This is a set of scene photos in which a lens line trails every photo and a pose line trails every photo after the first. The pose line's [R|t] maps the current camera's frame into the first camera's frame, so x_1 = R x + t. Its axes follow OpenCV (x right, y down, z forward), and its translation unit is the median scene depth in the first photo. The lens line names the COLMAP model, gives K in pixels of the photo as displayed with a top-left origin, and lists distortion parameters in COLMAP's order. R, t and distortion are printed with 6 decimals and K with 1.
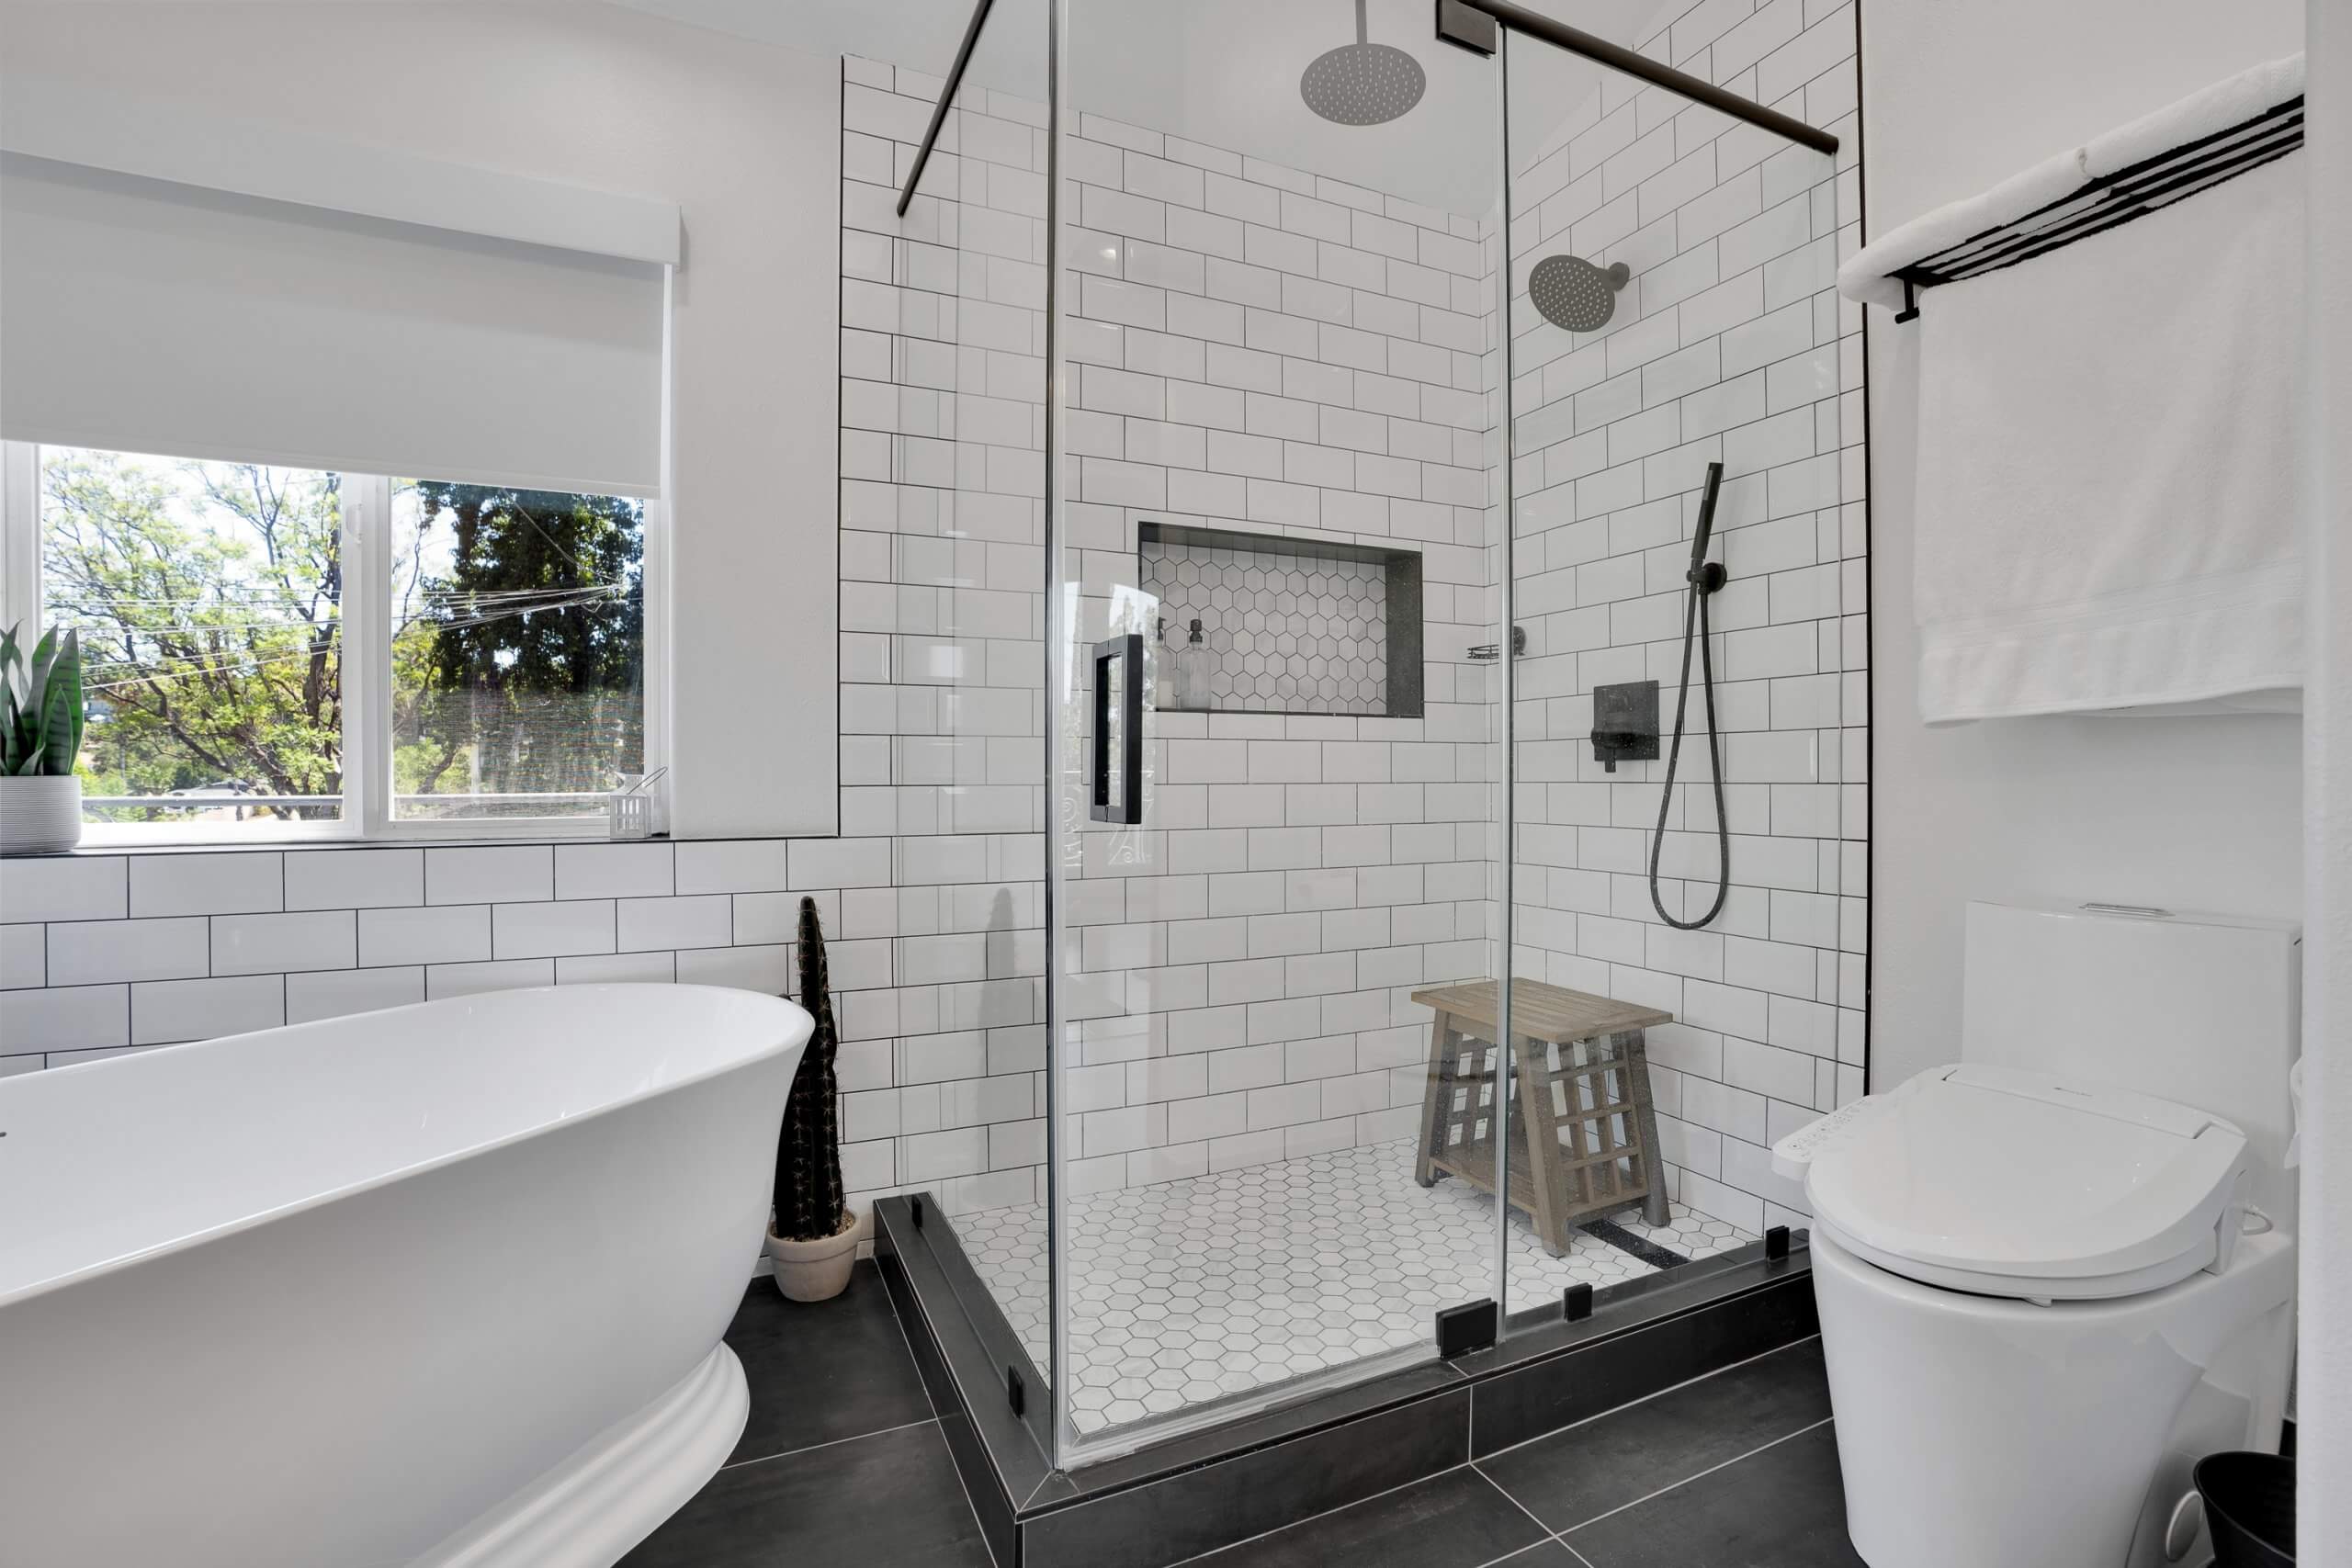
lens RADIAL K [[1093.0, 0, 1195.7], [0, 1093.0, 777.6], [0, 0, 1]] dist [-0.055425, 0.014884]
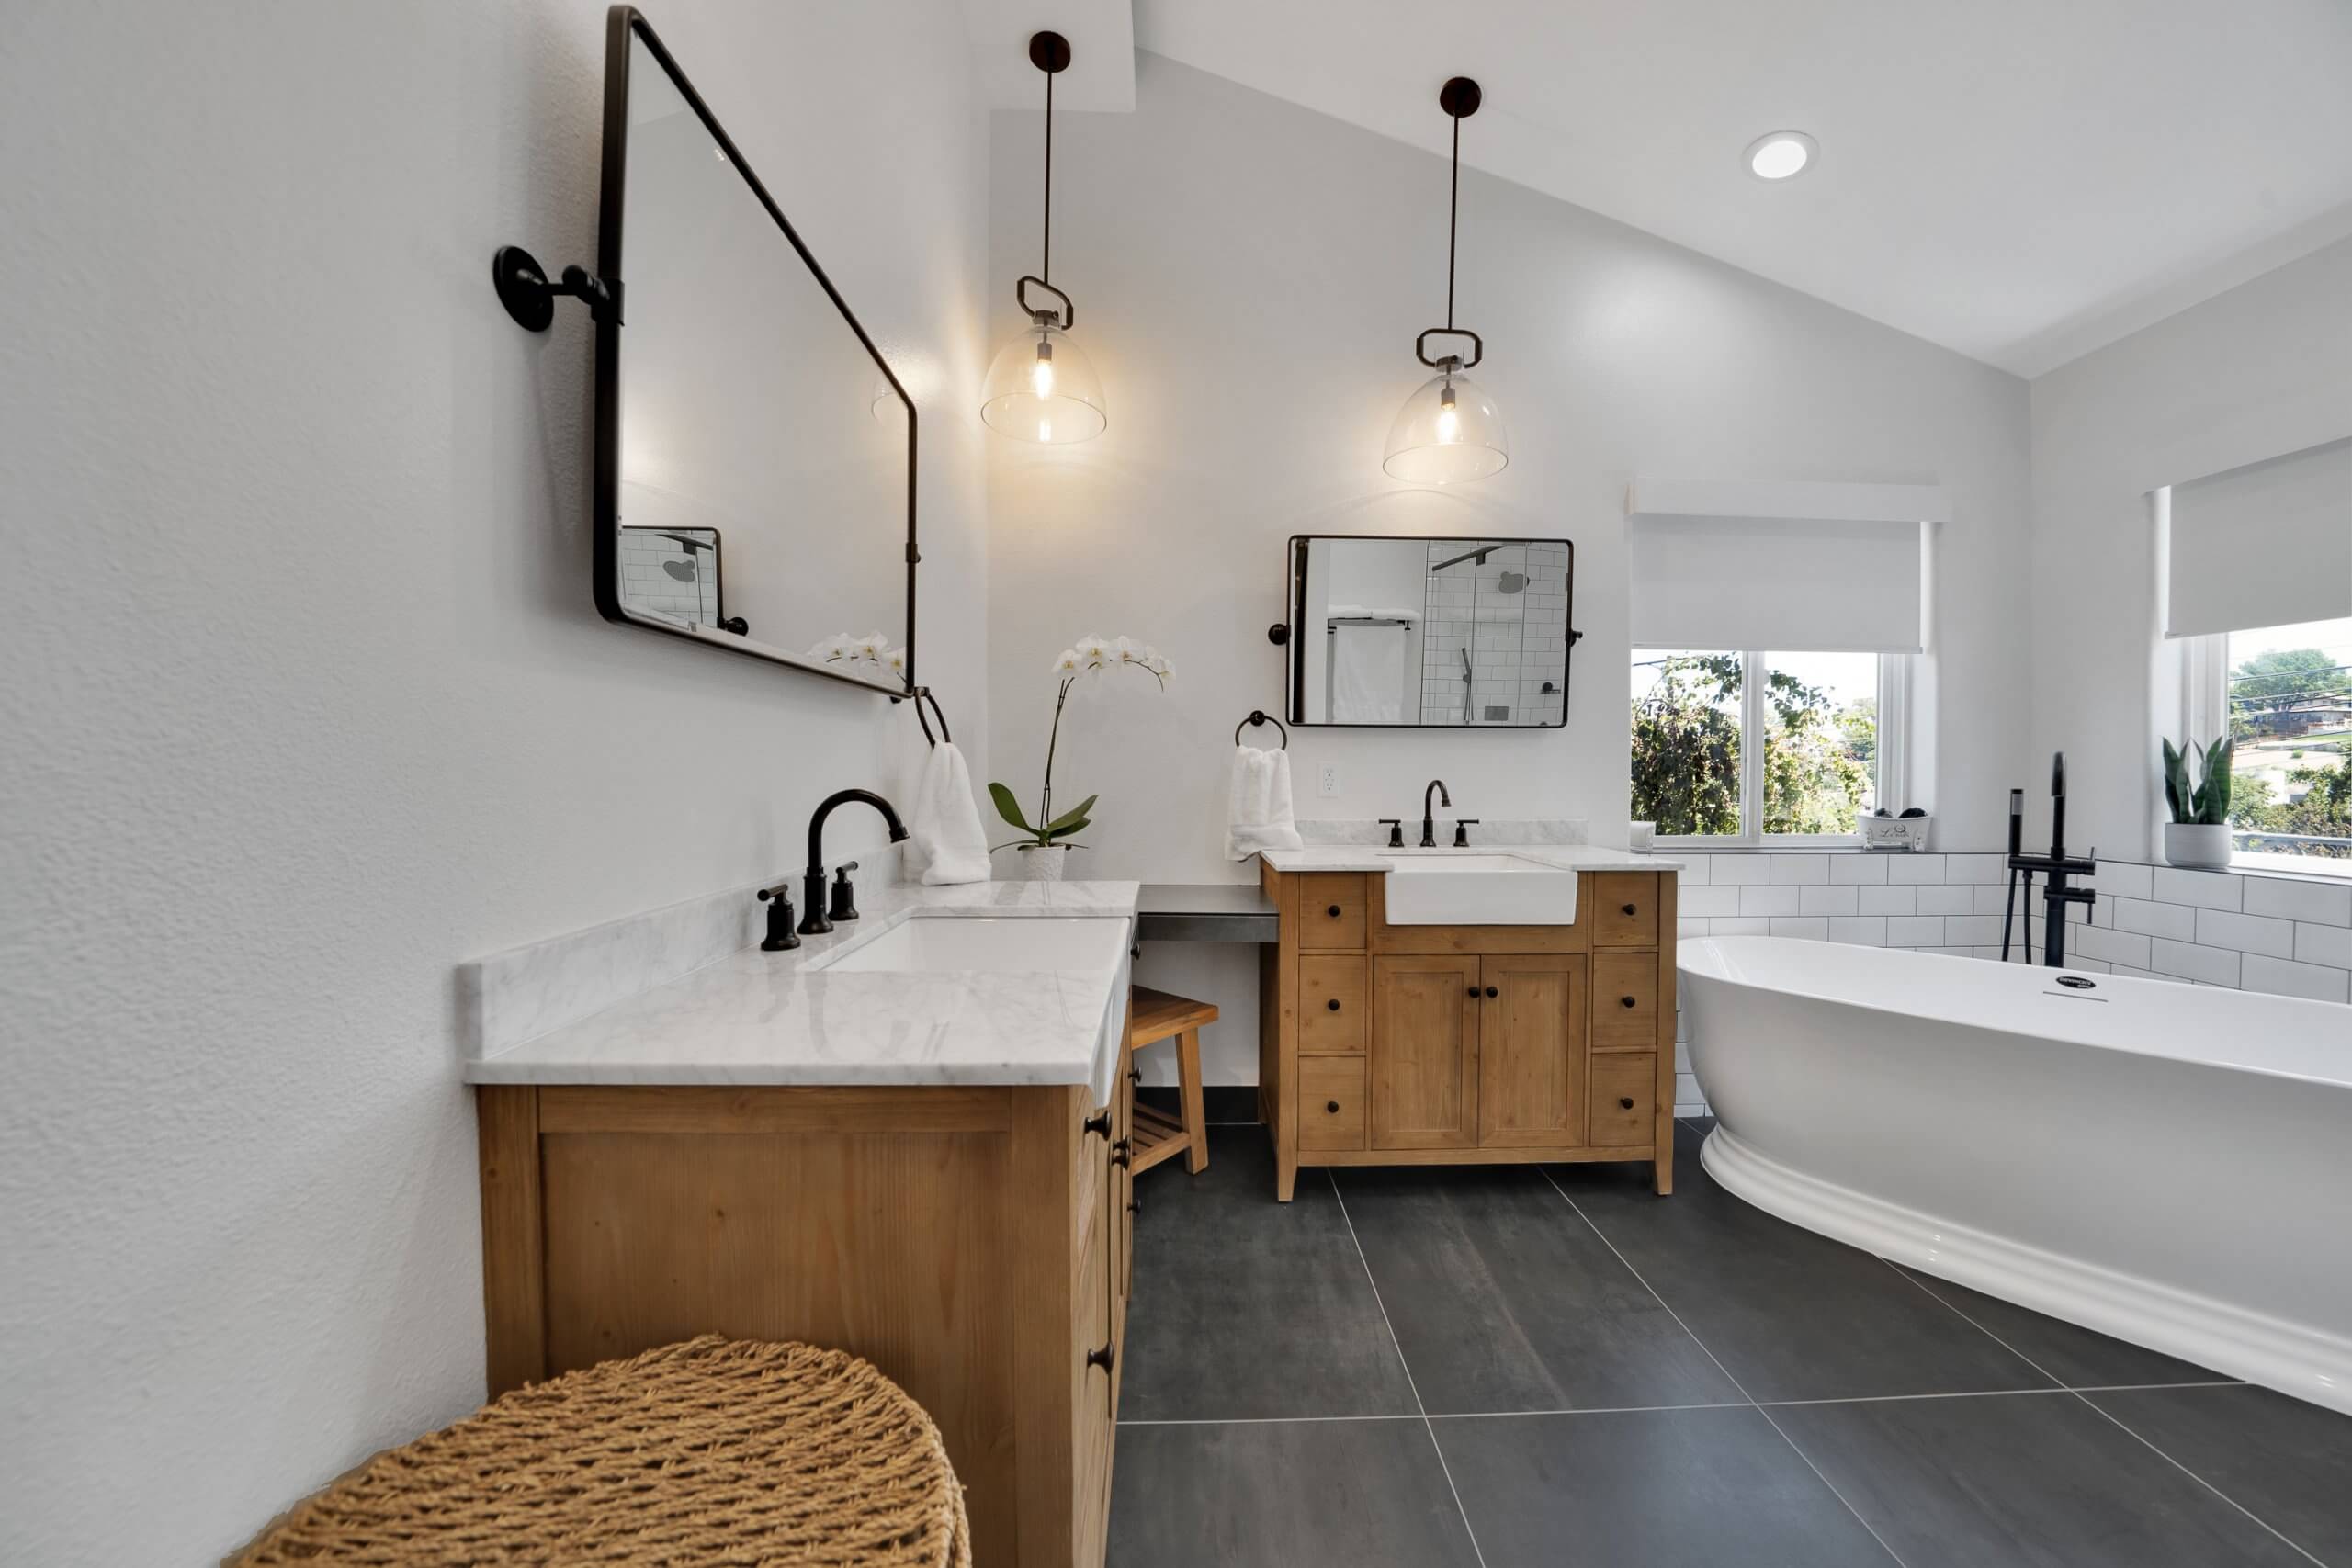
lens RADIAL K [[822.5, 0, 1187.9], [0, 822.5, 777.3], [0, 0, 1]] dist [-0.025838, 0.002543]
pose [[-0.399737, 0.012859, -0.916540, 0.617614], [-0.005883, 0.999845, 0.016594, -0.071479], [0.916611, 0.012025, -0.399599, -0.025407]]
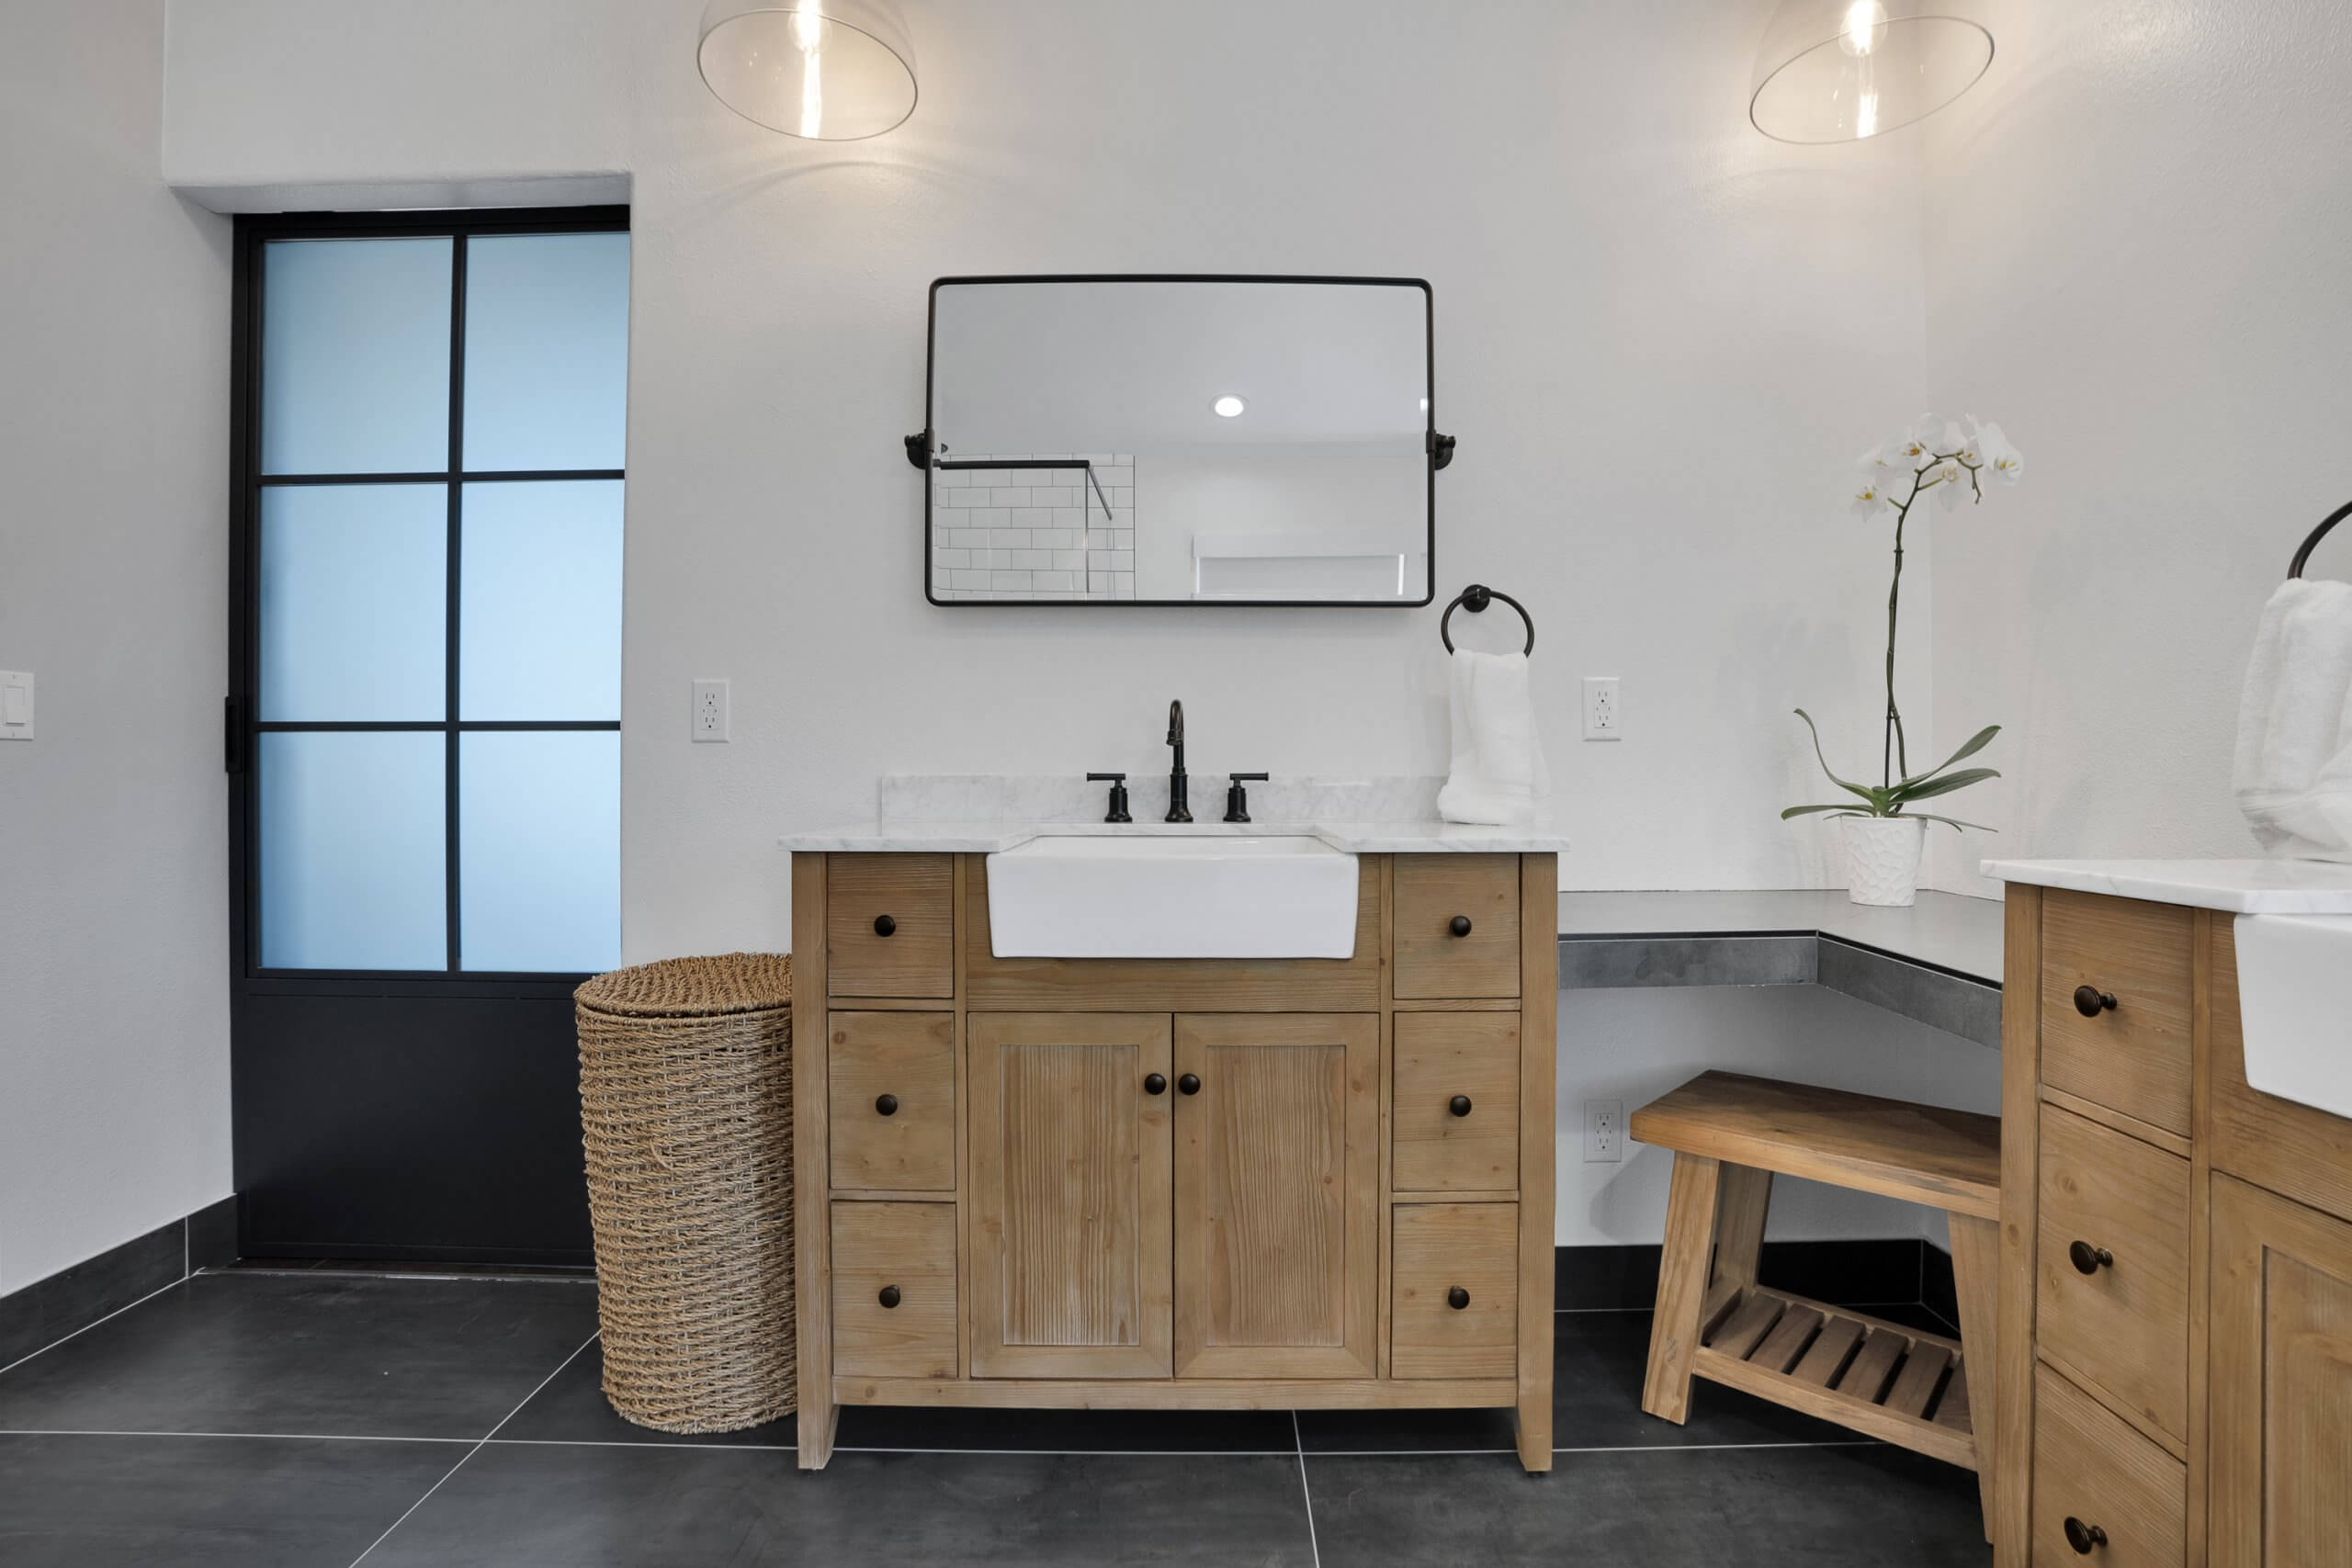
lens RADIAL K [[1093.0, 0, 1204.3], [0, 1093.0, 768.5], [0, 0, 1]] dist [-0.055425, 0.014884]
pose [[-0.906087, 0.002026, 0.423086, -0.178666], [0.002832, 0.999995, 0.001276, -0.001058], [-0.423082, 0.002355, -0.906088, 0.317272]]
